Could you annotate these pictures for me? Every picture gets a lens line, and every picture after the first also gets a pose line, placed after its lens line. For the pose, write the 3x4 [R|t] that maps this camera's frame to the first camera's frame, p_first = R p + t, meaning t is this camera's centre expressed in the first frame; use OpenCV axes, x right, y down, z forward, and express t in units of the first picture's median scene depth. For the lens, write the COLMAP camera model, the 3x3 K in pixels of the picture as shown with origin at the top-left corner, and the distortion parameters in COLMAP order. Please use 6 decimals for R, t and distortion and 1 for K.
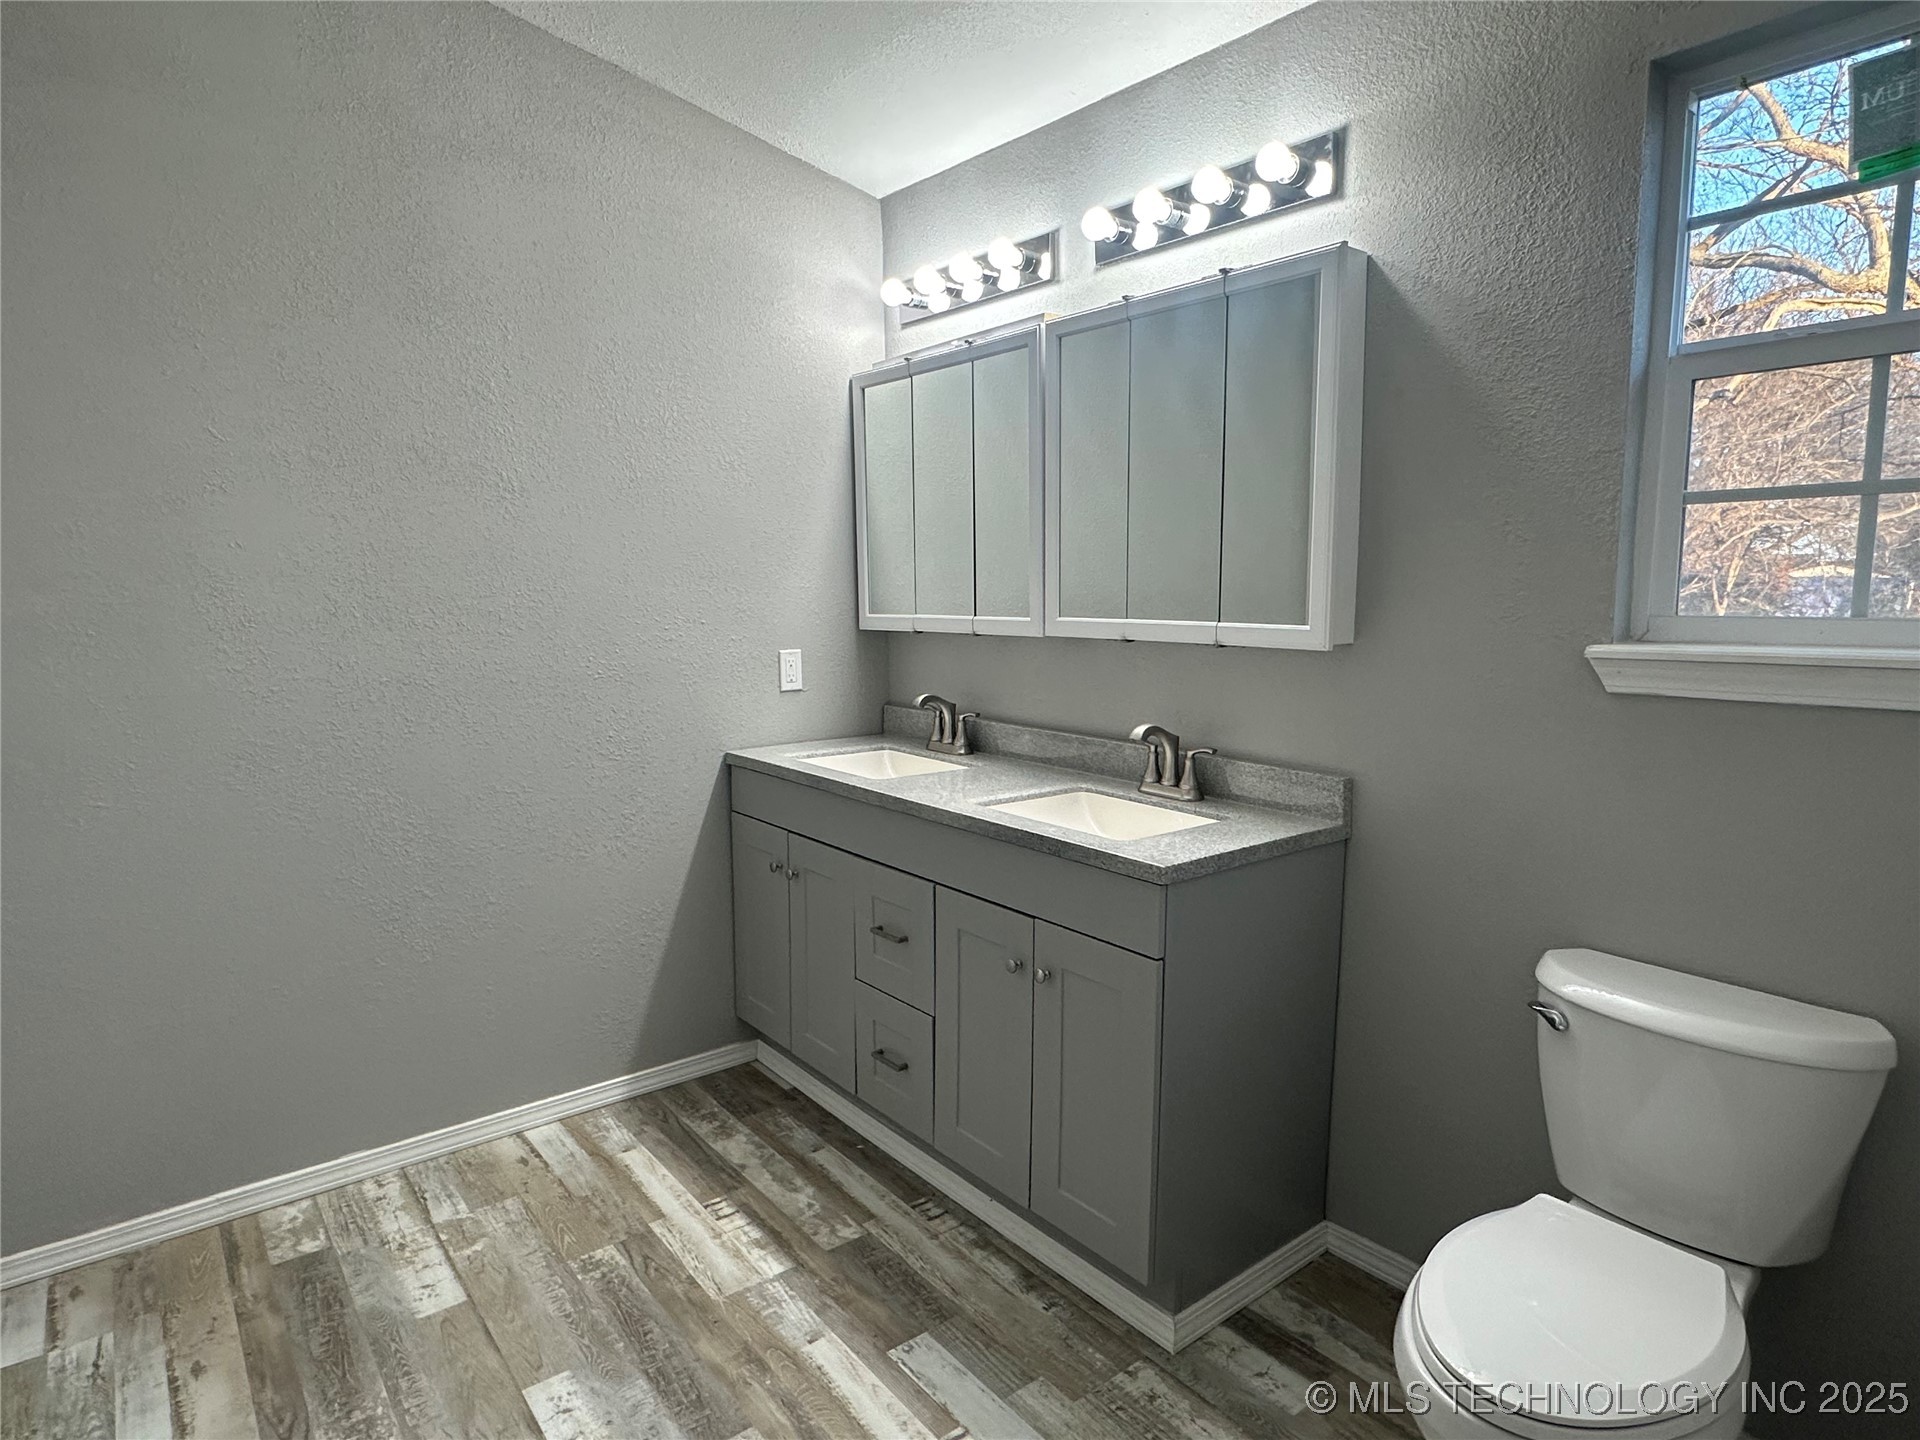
lens RADIAL K [[1057.8, 0, 960.0], [0, 1057.8, 720.0], [0, 0, 1]] dist [0.030777, -0.023497]
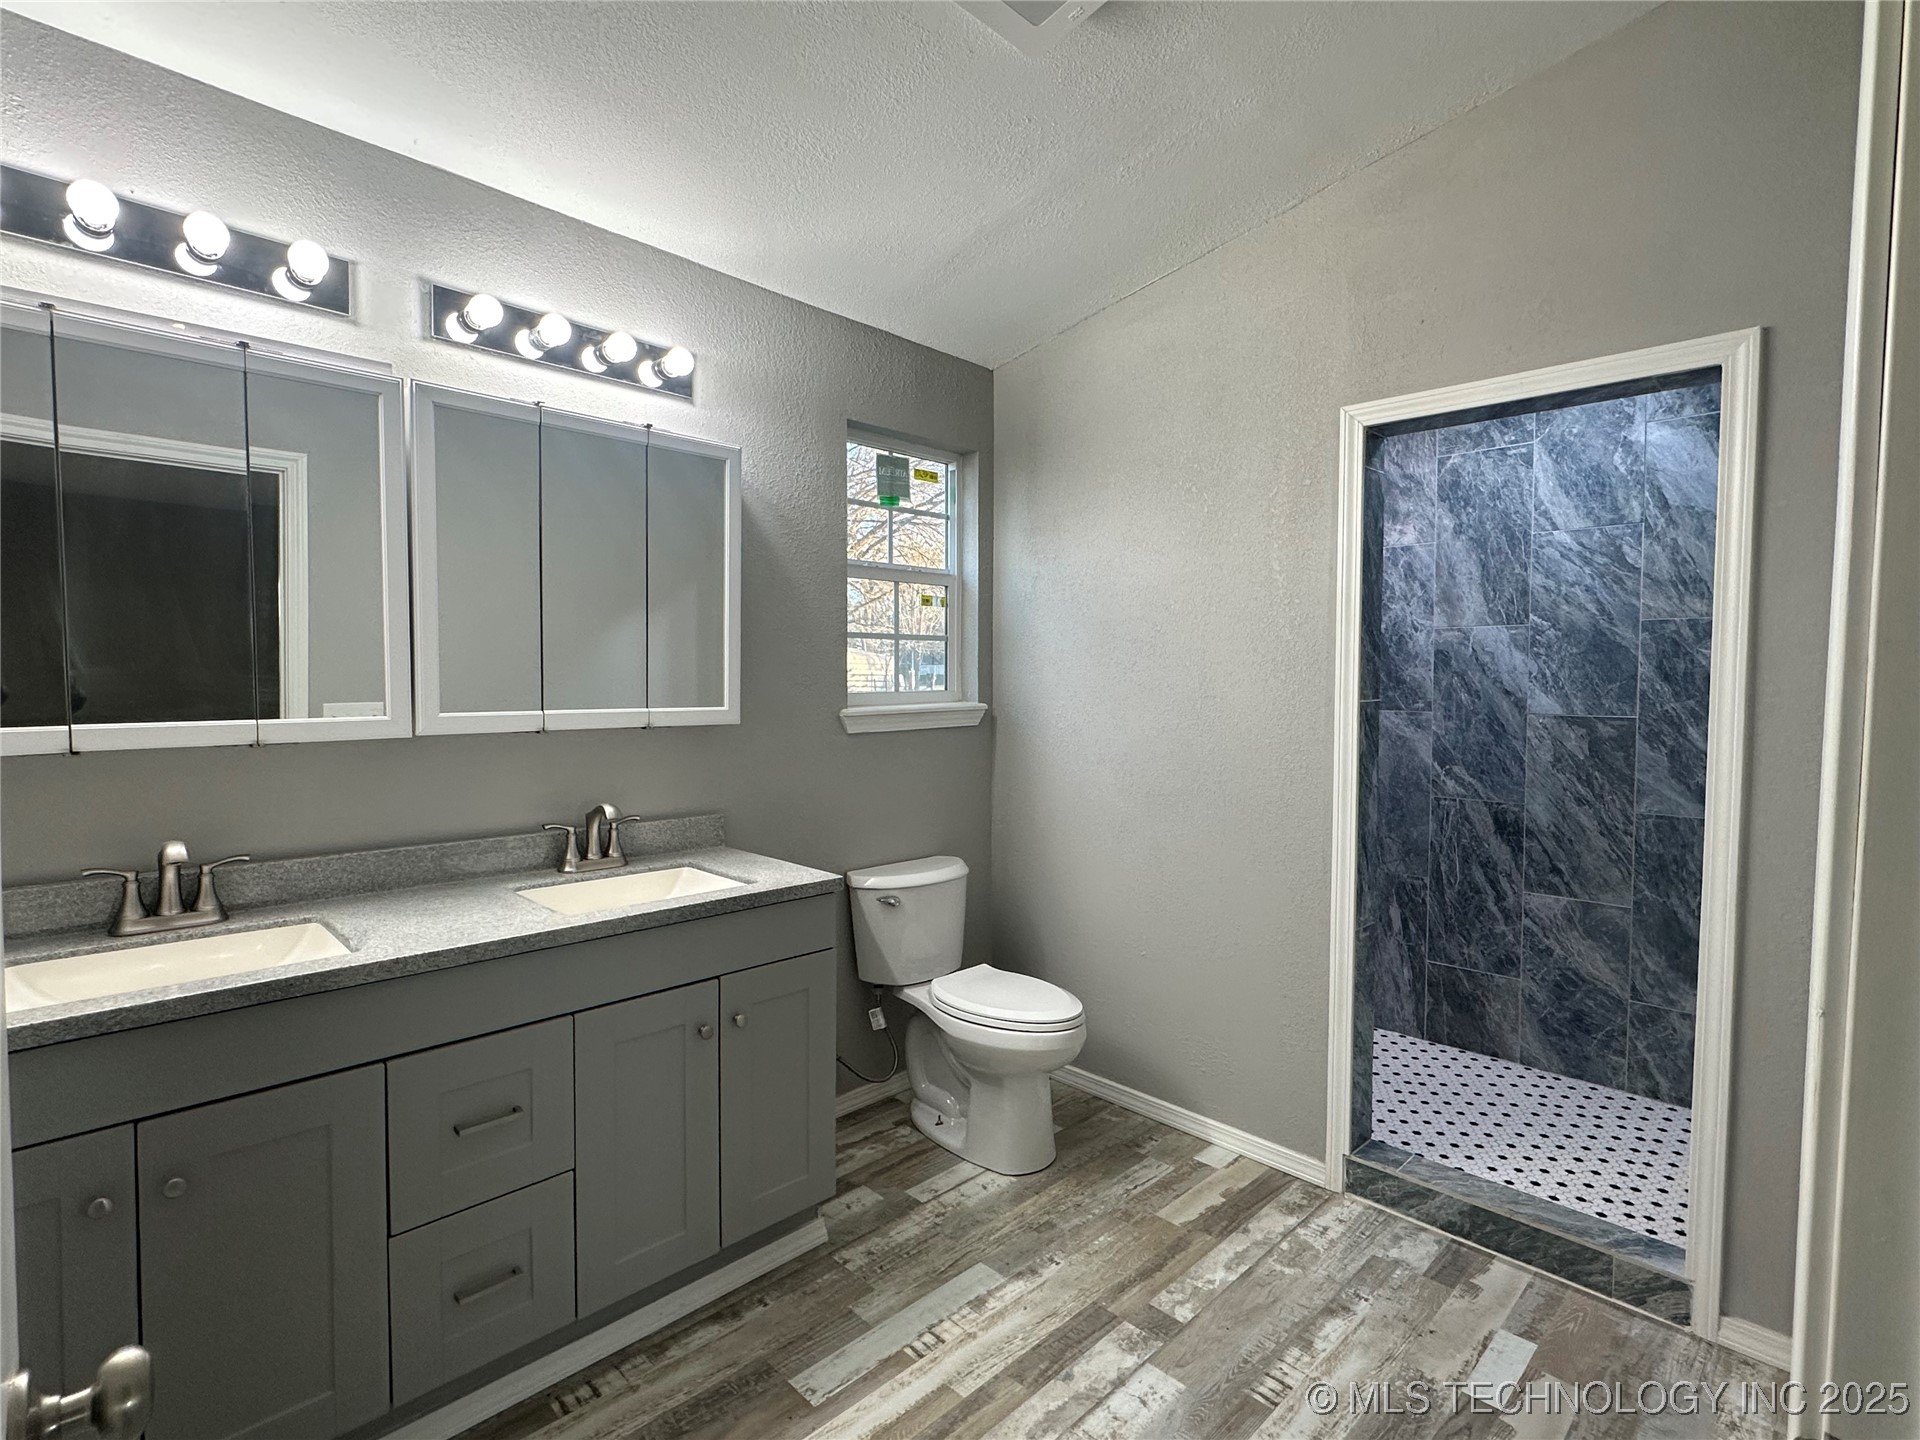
lens RADIAL K [[896.0, 0, 960.0], [0, 896.0, 720.0], [0, 0, 1]] dist [-0.001262, -0.000090]
pose [[-0.068658, -0.050288, 0.996372, -0.859976], [0.122504, 0.990746, 0.058445, -0.102210], [-0.990090, 0.126072, -0.061863, 0.771227]]
